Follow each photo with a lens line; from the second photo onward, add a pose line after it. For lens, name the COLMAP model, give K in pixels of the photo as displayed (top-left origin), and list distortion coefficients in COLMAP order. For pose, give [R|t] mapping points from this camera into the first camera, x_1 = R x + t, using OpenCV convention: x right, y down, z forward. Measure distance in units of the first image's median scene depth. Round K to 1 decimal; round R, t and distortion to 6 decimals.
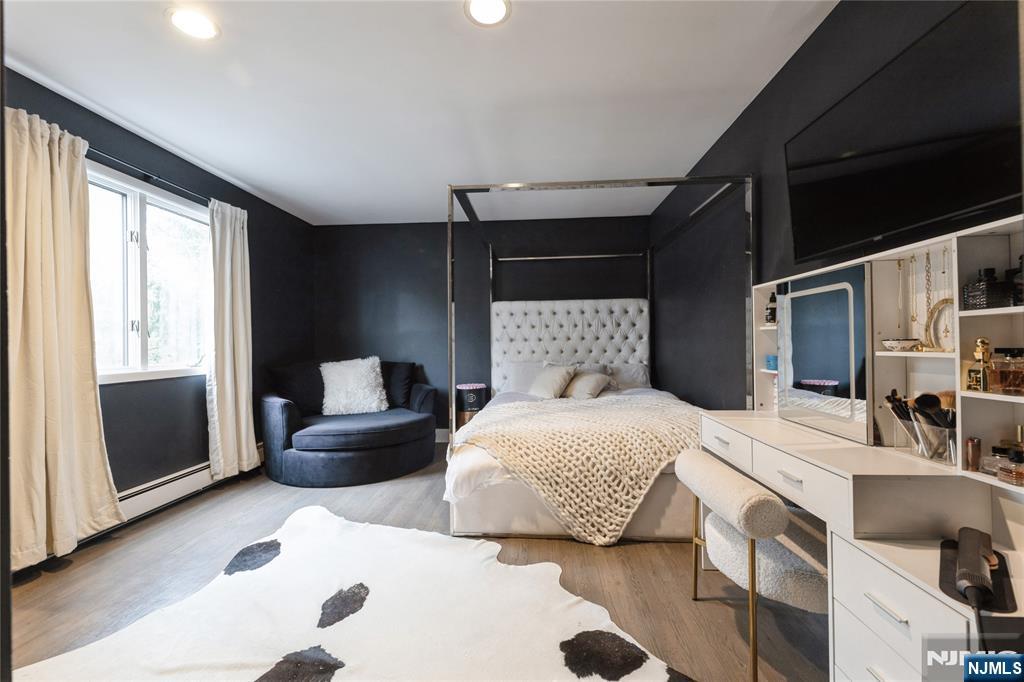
lens RADIAL K [[427.6, 0, 512.8], [0, 427.6, 340.8], [0, 0, 1]] dist [0.006888, -0.001167]
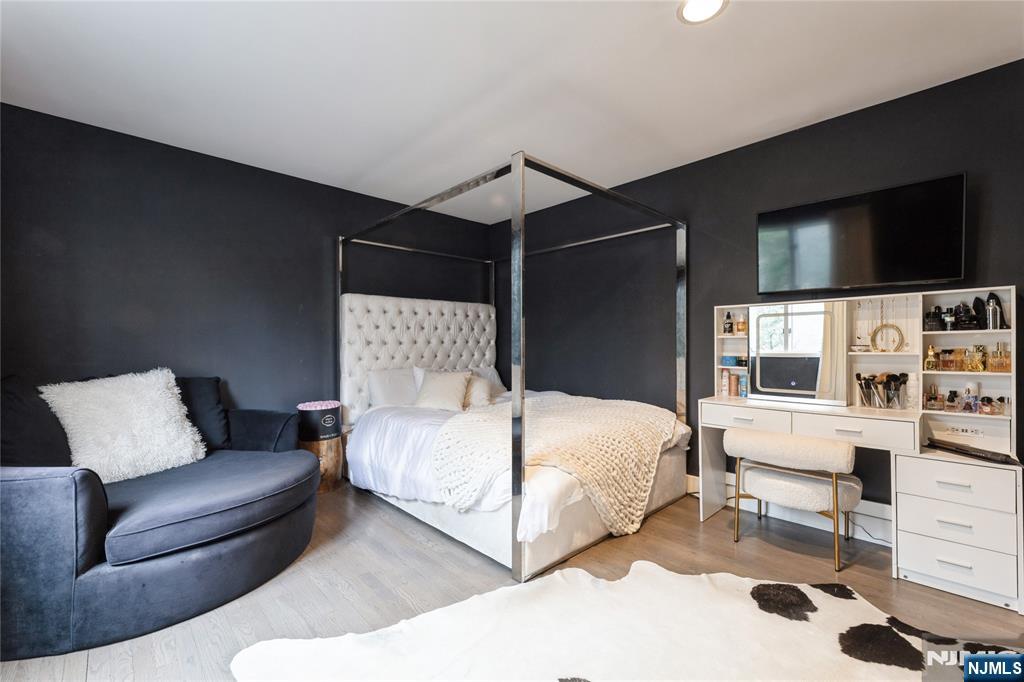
lens RADIAL K [[427.6, 0, 514.5], [0, 427.6, 344.2], [0, 0, 1]] dist [0.006888, -0.001167]
pose [[0.672008, 0.009220, 0.740487, -0.792416], [-0.006342, 0.999957, -0.006695, 0.007437], [-0.740517, -0.000197, 0.672038, 0.481343]]
